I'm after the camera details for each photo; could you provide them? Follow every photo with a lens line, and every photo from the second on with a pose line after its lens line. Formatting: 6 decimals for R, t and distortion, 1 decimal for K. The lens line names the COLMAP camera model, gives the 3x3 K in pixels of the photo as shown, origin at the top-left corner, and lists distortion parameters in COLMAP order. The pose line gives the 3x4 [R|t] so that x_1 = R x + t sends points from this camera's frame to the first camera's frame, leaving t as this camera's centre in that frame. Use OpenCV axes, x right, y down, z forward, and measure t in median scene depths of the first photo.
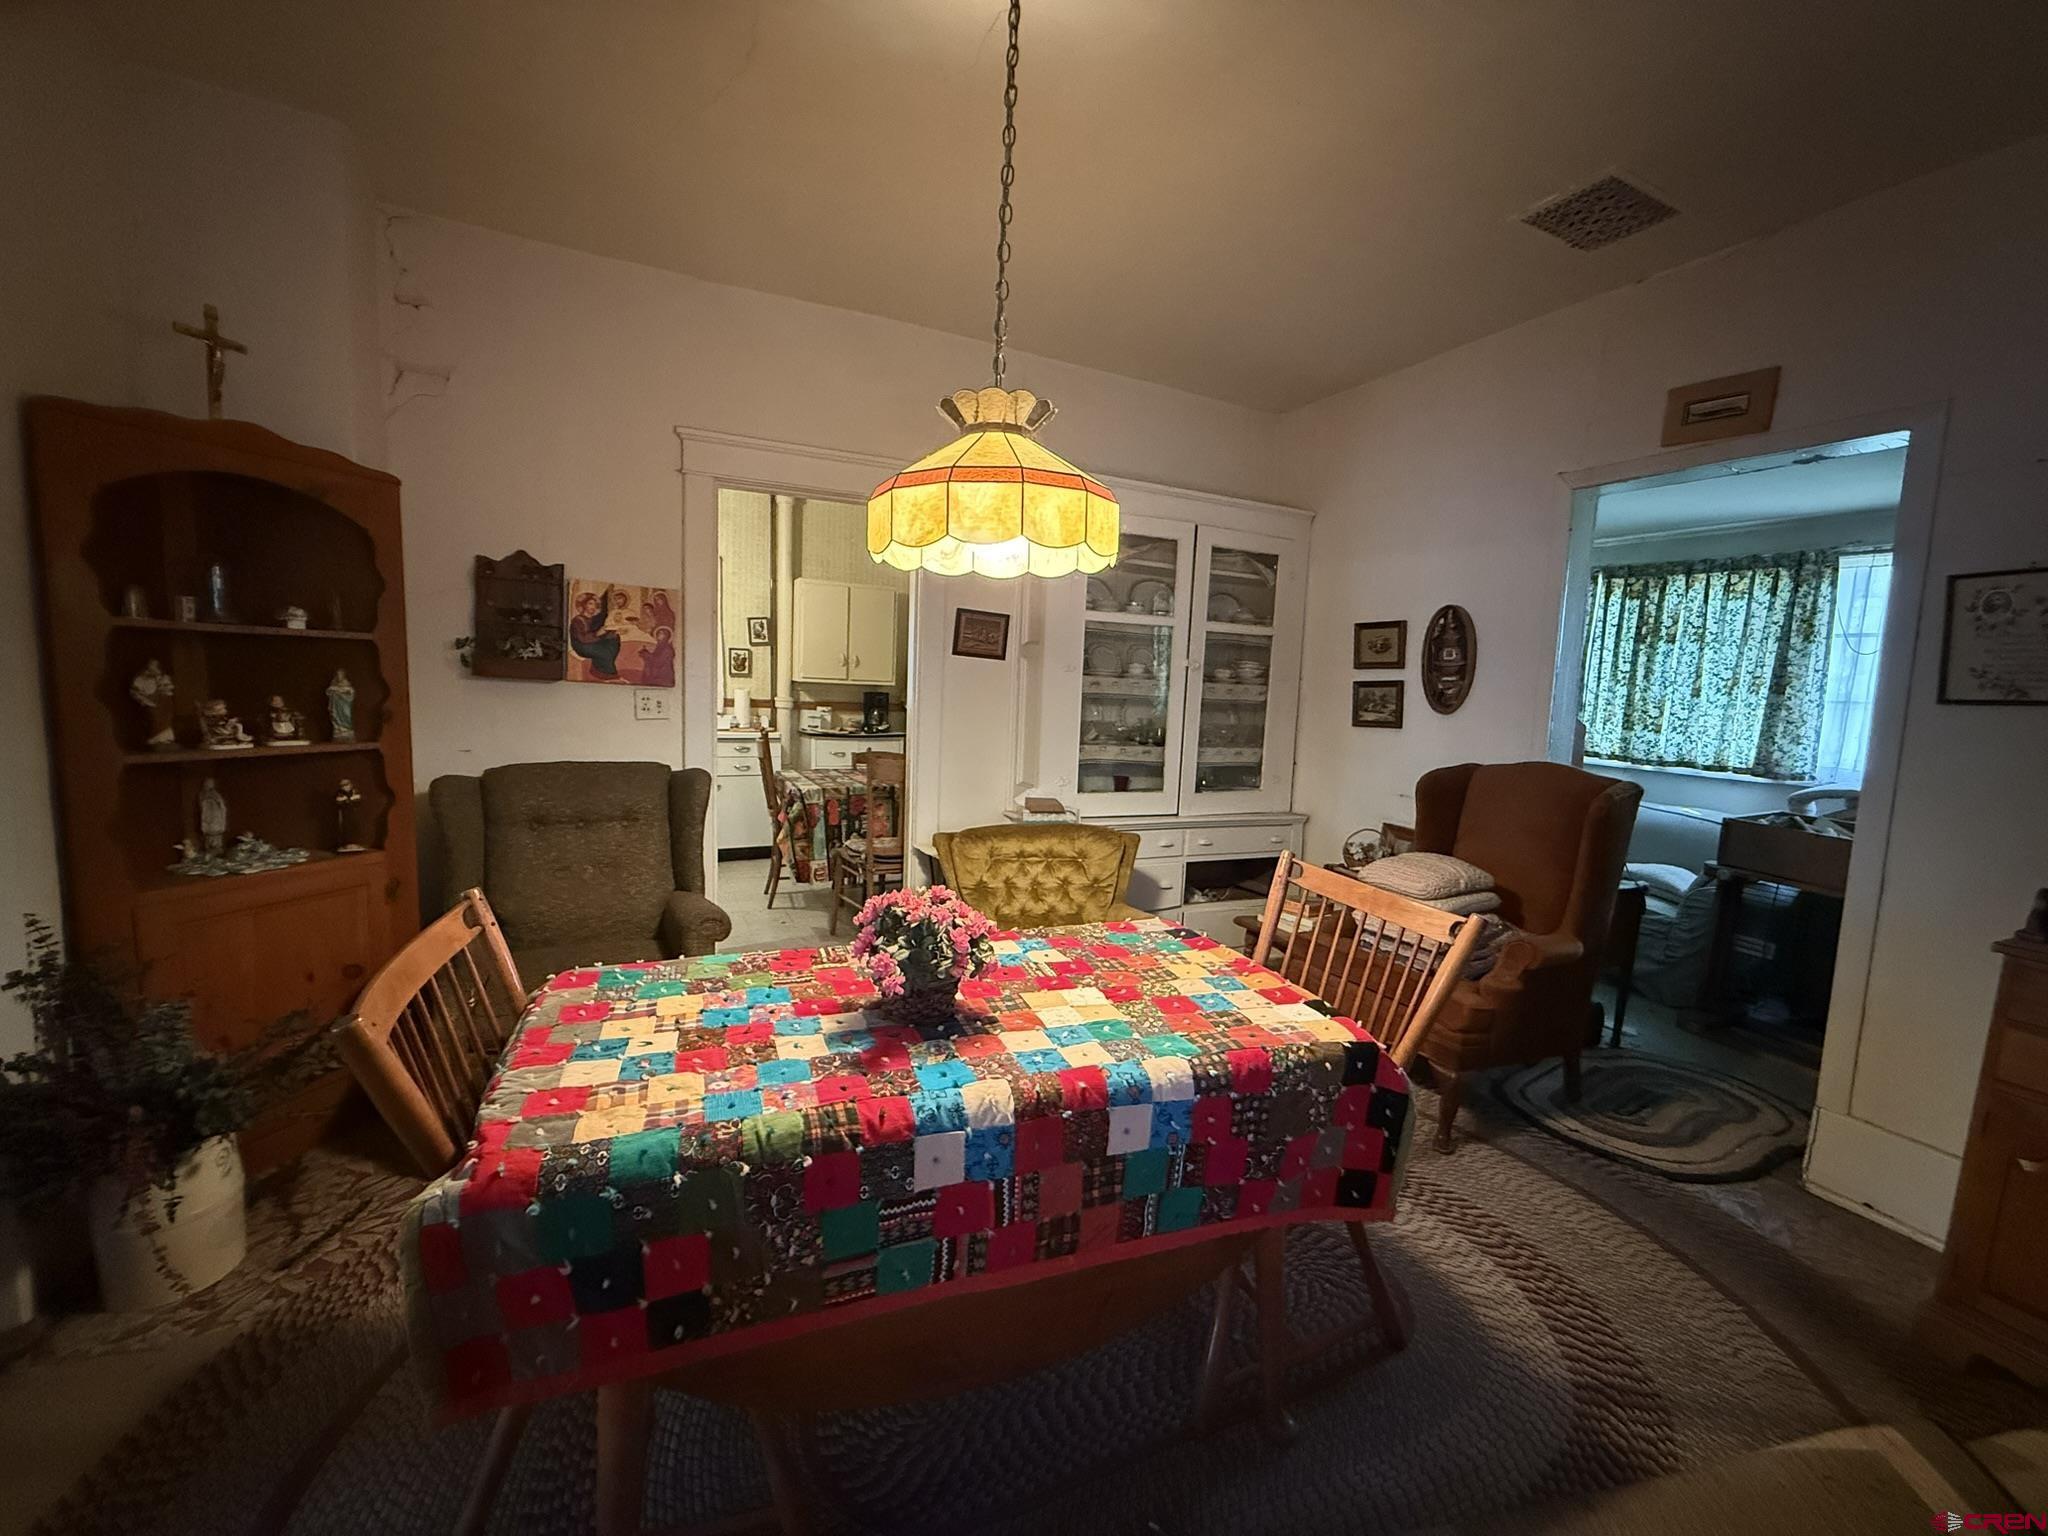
lens RADIAL K [[807.3, 0, 1014.2], [0, 807.3, 763.9], [0, 0, 1]] dist [0.000039, -0.000004]
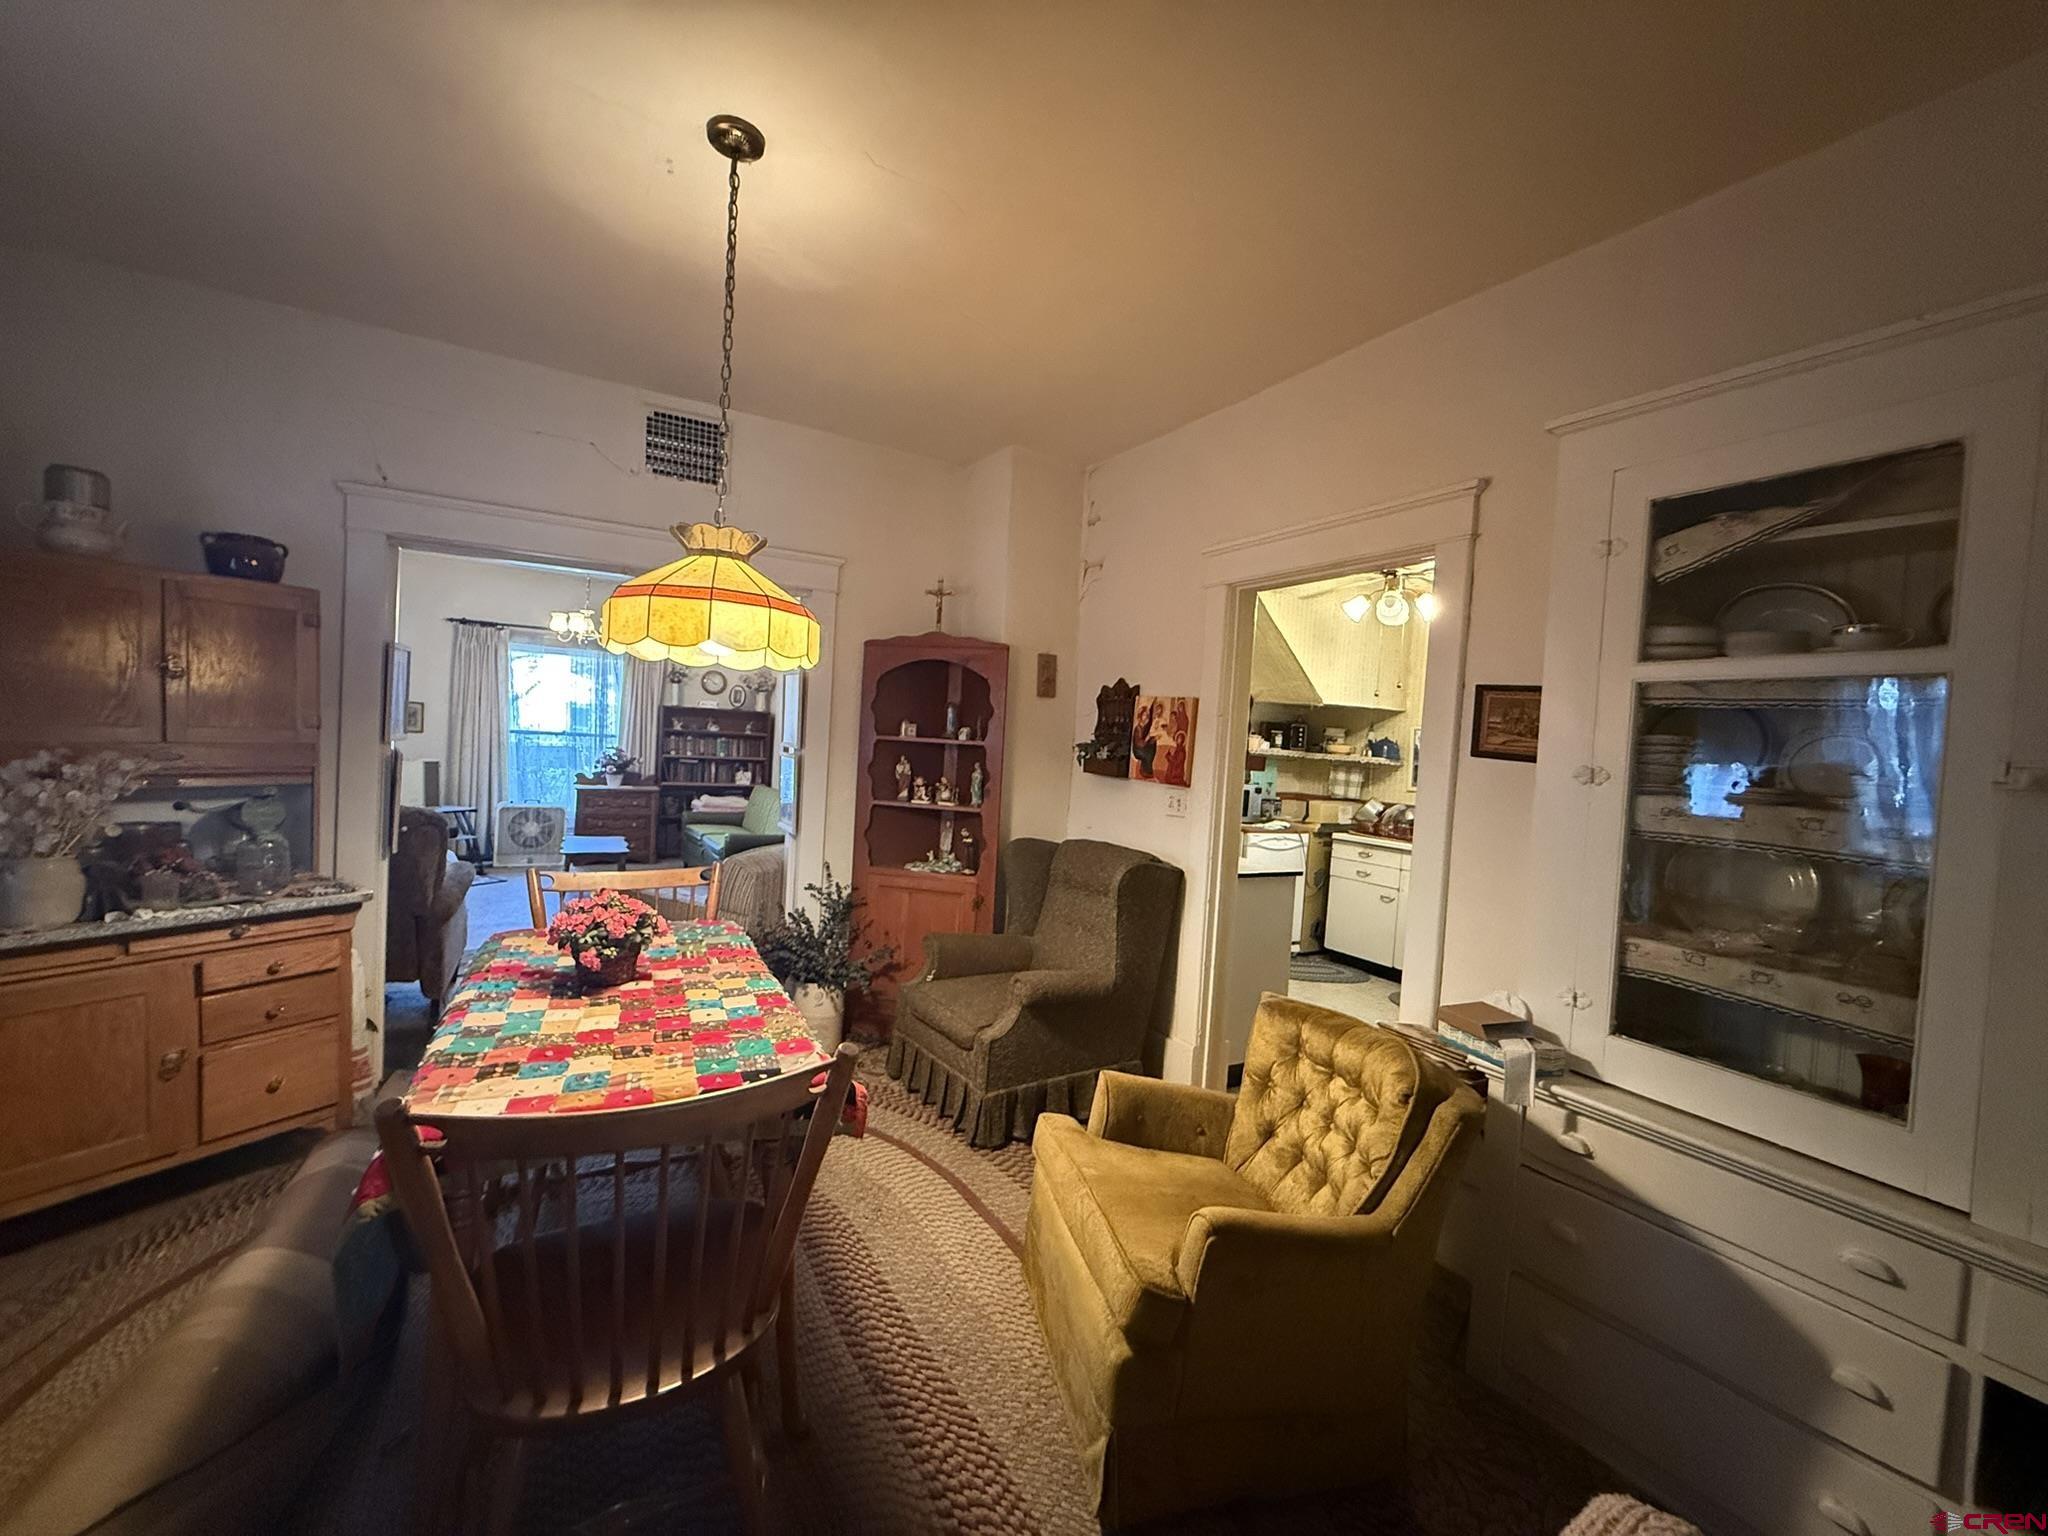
lens RADIAL K [[807.3, 0, 1014.2], [0, 807.3, 763.9], [0, 0, 1]] dist [0.000039, -0.000004]
pose [[0.106281, -0.003953, -0.994328, 0.804240], [-0.154655, 0.987757, -0.020458, -0.090675], [0.982235, 0.155952, 0.104368, 0.871085]]
